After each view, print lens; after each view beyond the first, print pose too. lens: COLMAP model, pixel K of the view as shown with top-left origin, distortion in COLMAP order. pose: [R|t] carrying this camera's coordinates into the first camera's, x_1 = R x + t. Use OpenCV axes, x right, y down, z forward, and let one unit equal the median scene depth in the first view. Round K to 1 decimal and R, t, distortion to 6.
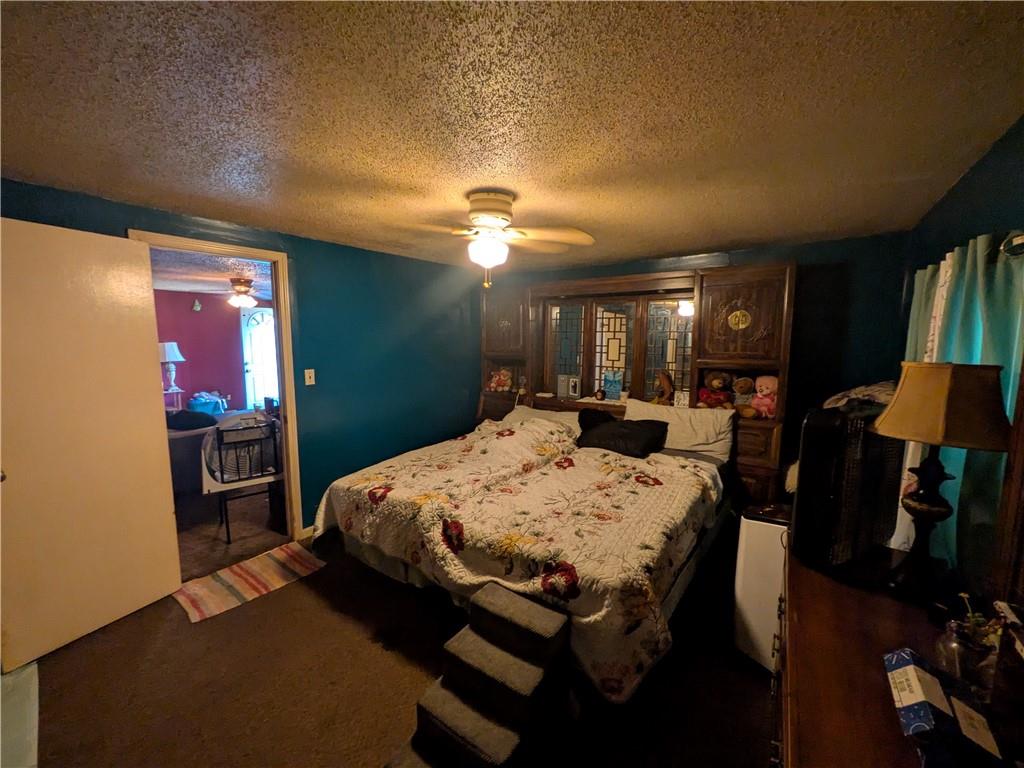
lens RADIAL K [[405.1, 0, 510.8], [0, 405.1, 382.6], [0, 0, 1]] dist [-0.001830, -0.001426]
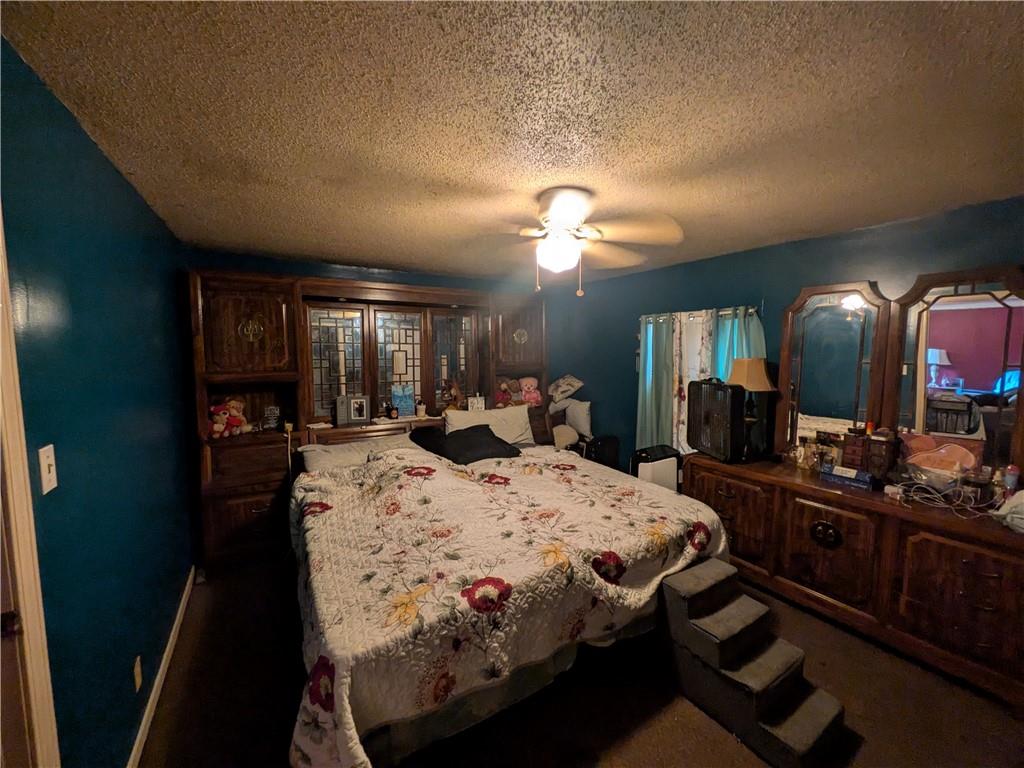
lens RADIAL K [[405.1, 0, 513.6], [0, 405.1, 382.1], [0, 0, 1]] dist [-0.001830, -0.001426]
pose [[0.395125, -0.078040, 0.915306, -0.884316], [0.107379, 0.993478, 0.038351, -0.078516], [-0.912330, 0.083131, 0.400928, 0.696861]]
